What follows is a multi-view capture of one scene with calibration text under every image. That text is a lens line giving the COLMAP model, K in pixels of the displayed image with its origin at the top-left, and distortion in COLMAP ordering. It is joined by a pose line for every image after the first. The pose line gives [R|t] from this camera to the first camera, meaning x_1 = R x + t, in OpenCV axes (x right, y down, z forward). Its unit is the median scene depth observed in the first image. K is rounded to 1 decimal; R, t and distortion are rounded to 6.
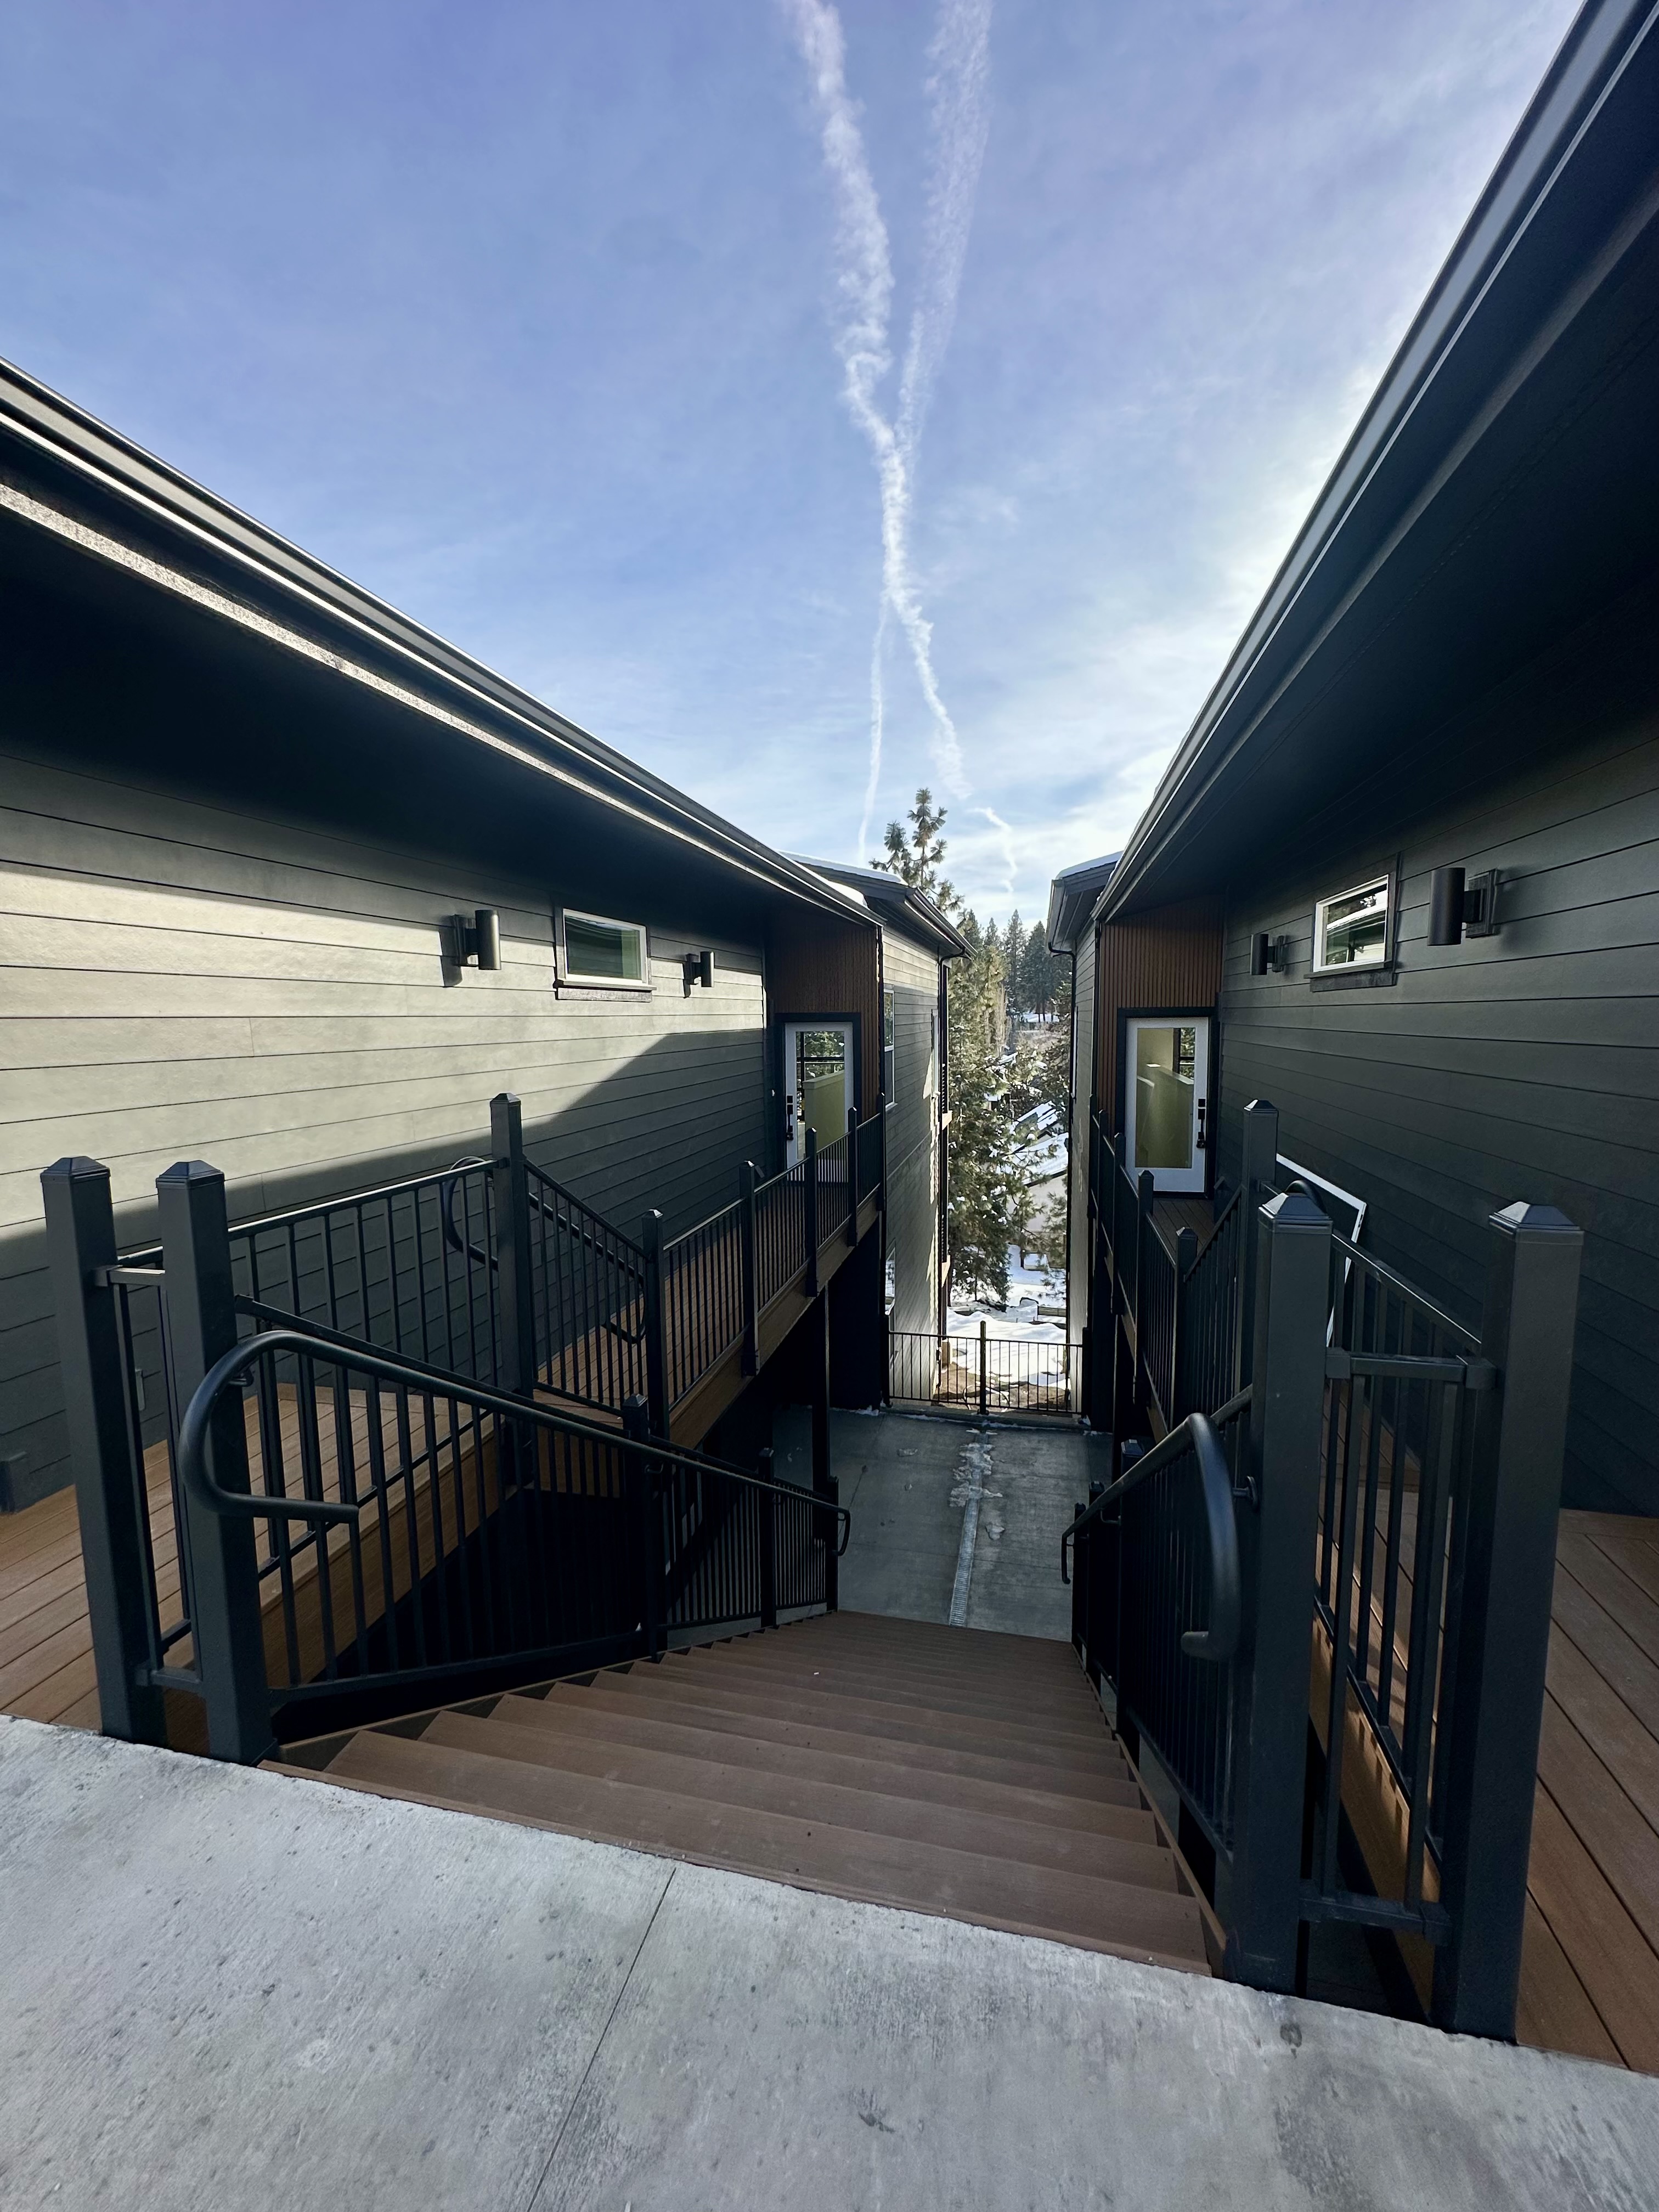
lens RADIAL K [[880.5, 0, 829.5], [0, 880.5, 1106.0], [0, 0, 1]] dist [-0.000036, 0.000179]
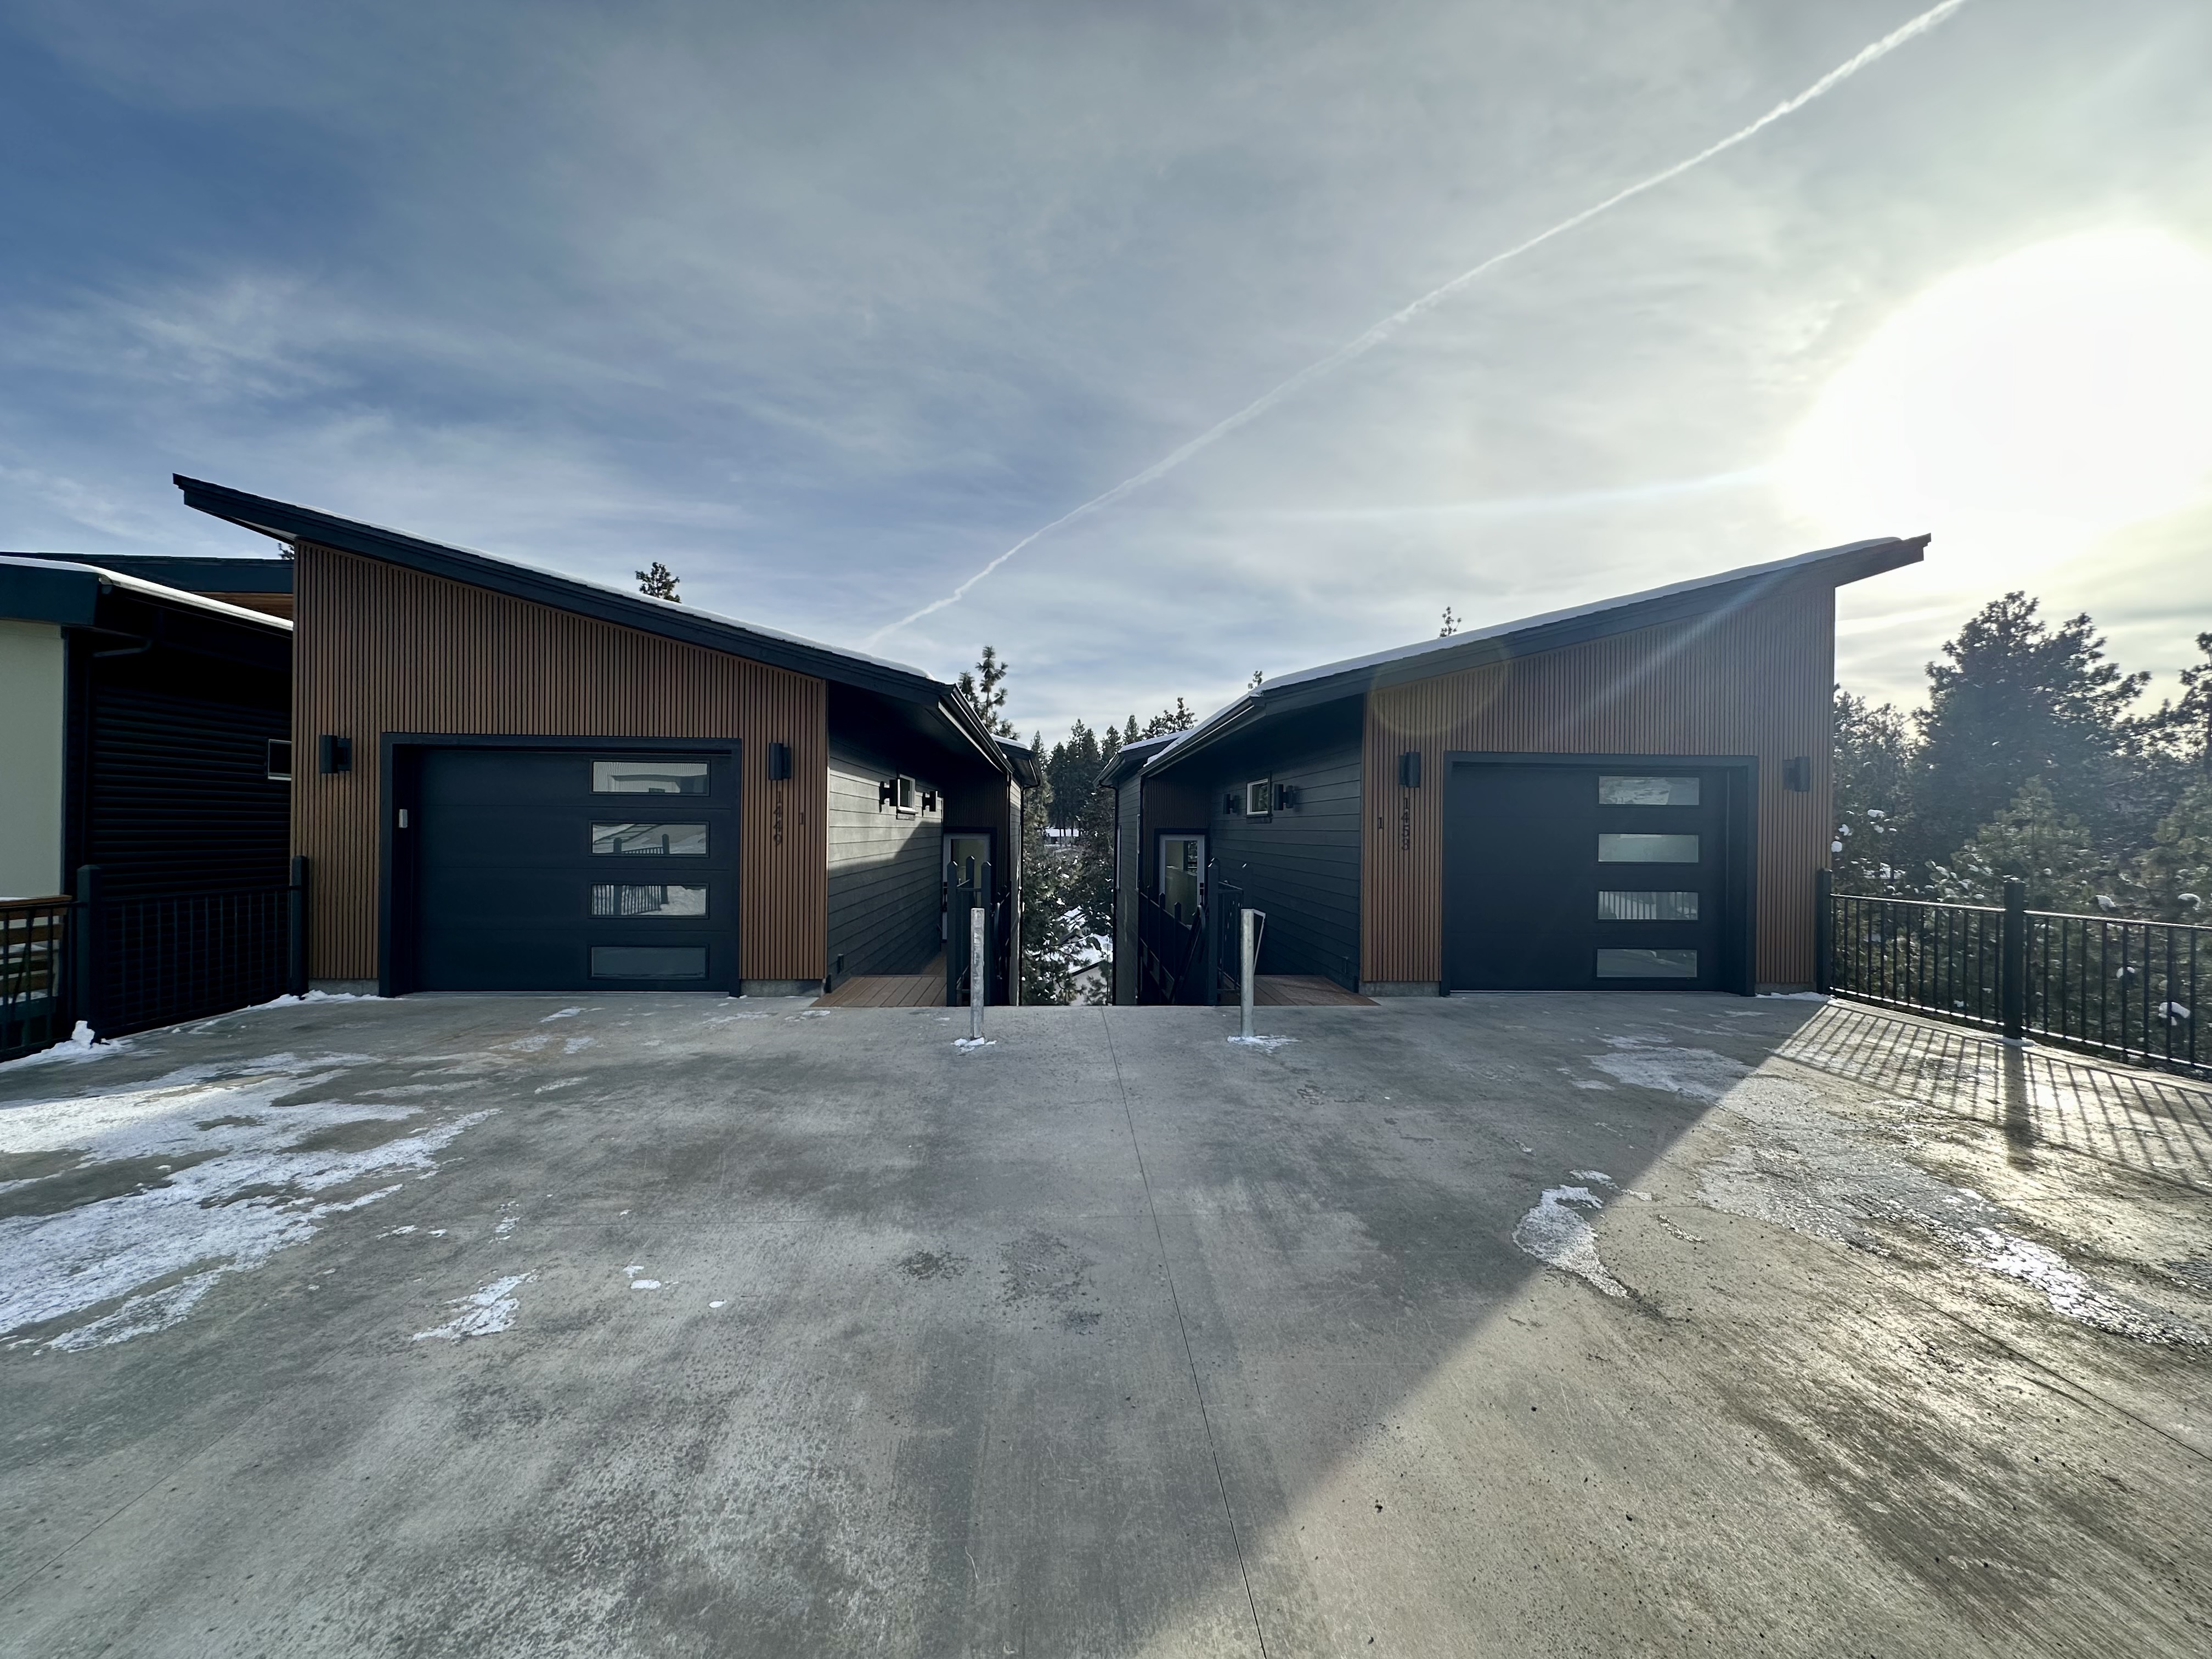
lens RADIAL K [[880.5, 0, 1106.0], [0, 880.5, 829.5], [0, 0, 1]] dist [-0.000036, 0.000179]
pose [[0.958339, 0.019887, 0.284941, -0.082539], [0.009201, 0.994907, -0.100381, 0.020408], [-0.285486, 0.098820, 0.953275, -0.198285]]
